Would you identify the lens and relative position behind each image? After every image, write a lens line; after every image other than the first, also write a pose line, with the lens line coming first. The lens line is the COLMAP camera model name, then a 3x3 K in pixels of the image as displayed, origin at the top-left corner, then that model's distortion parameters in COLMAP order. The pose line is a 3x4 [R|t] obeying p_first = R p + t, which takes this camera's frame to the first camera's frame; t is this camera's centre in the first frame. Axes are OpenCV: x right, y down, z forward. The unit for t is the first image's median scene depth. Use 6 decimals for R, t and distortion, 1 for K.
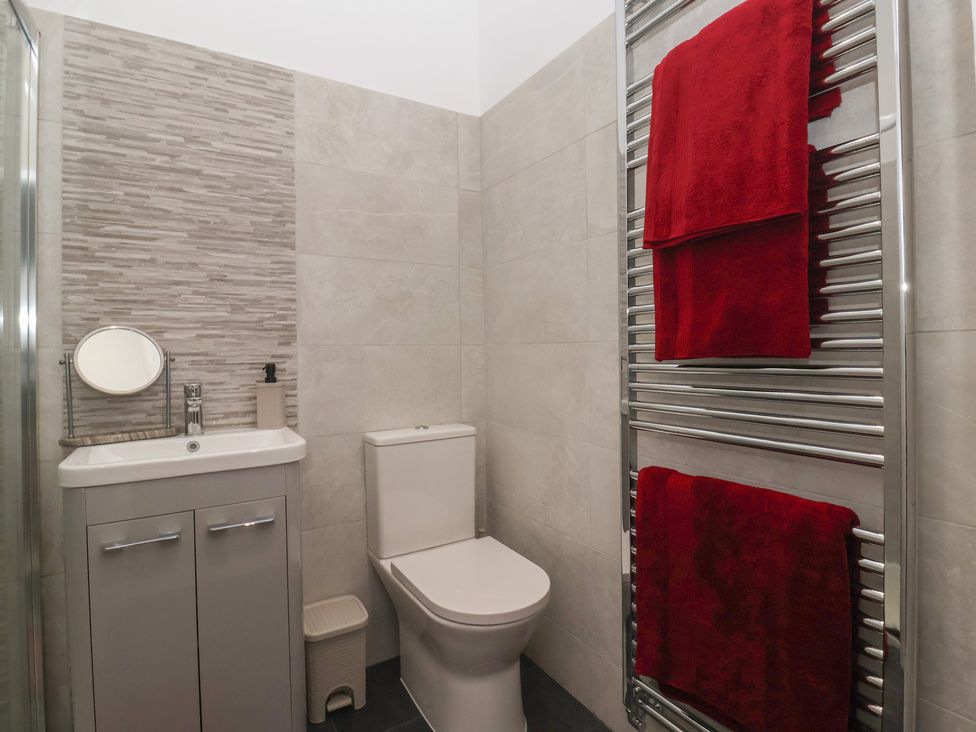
lens RADIAL K [[509.5, 0, 484.9], [0, 509.5, 351.9], [0, 0, 1]] dist [0.000038, -0.013952]
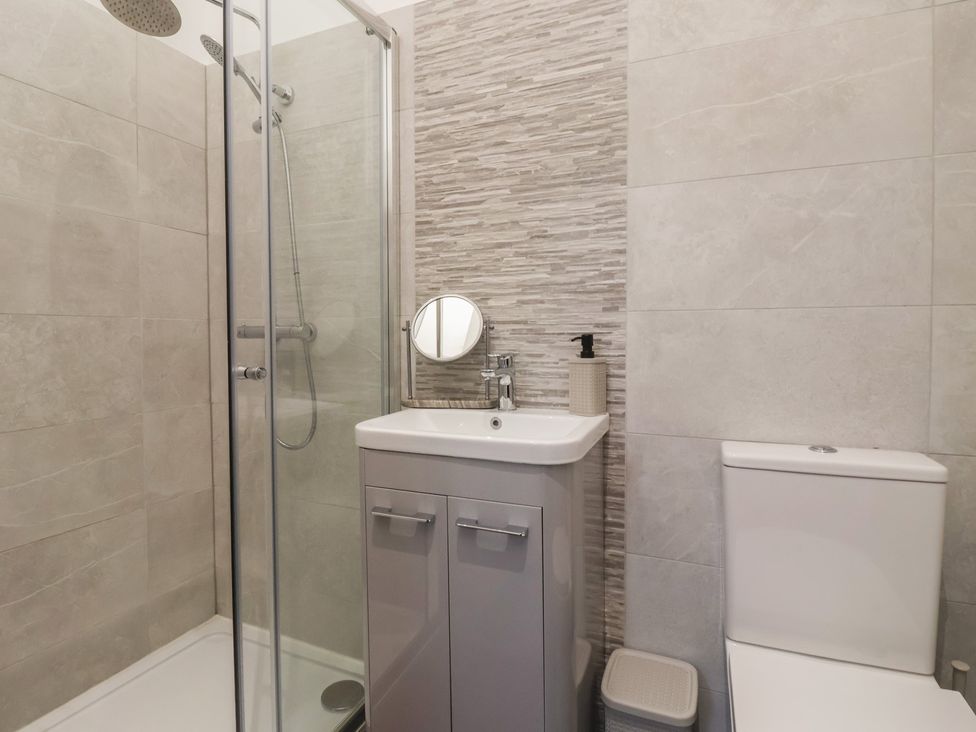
lens RADIAL K [[509.5, 0, 484.9], [0, 509.5, 351.9], [0, 0, 1]] dist [0.000038, -0.013952]
pose [[0.589965, 0.039059, -0.806483, 0.132484], [-0.005065, 0.998989, 0.044677, 0.016755], [0.807413, -0.022274, 0.589566, 0.411605]]
